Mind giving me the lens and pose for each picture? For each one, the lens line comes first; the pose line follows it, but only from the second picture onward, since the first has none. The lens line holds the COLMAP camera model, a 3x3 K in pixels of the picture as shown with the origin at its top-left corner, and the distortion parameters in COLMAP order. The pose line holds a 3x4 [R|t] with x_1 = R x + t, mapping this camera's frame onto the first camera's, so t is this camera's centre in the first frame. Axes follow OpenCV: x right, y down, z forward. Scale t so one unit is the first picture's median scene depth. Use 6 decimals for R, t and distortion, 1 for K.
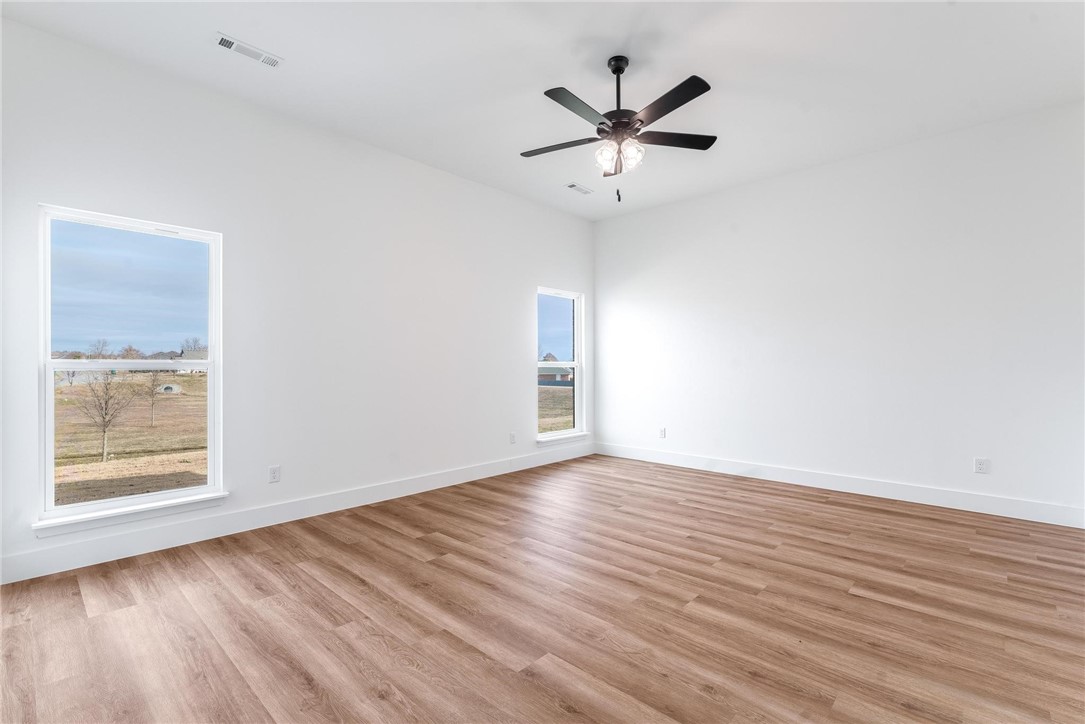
lens RADIAL K [[489.1, 0, 542.5], [0, 489.1, 362.0], [0, 0, 1]] dist [0.003479, -0.000793]
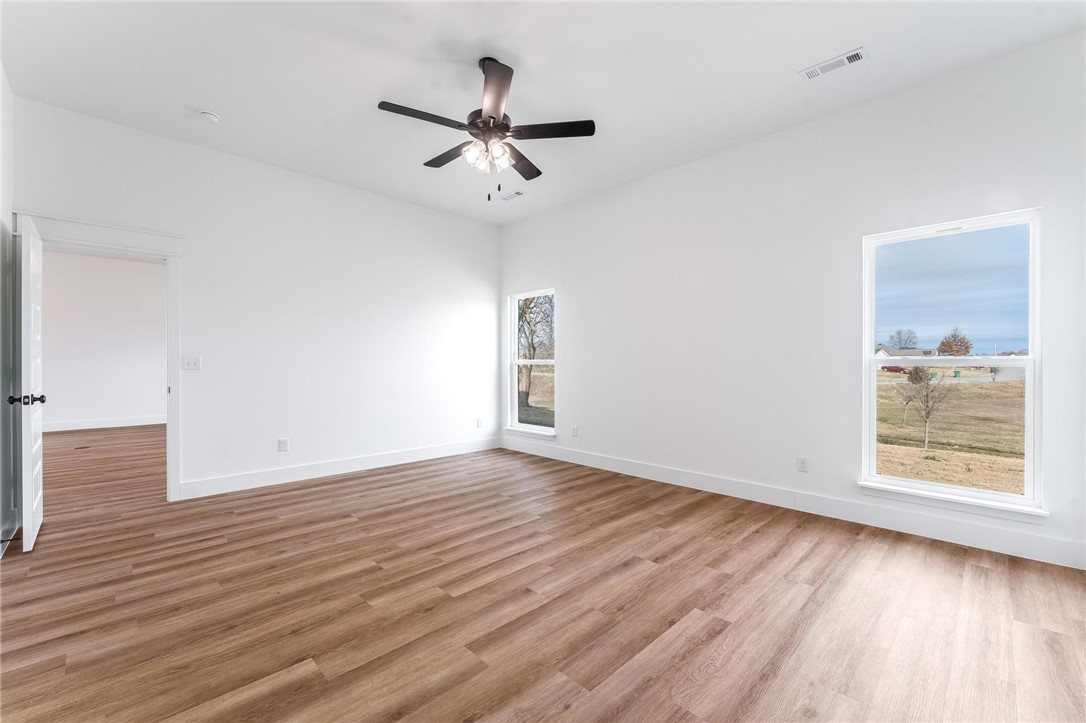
lens RADIAL K [[446.0, 0, 542.1], [0, 446.0, 363.7], [0, 0, 1]] dist [-0.003167, 0.000340]
pose [[-0.041271, 0.003897, -0.999140, 1.173262], [0.006389, 0.999973, 0.003637, 0.007069], [0.999128, -0.006234, -0.041295, 1.252551]]
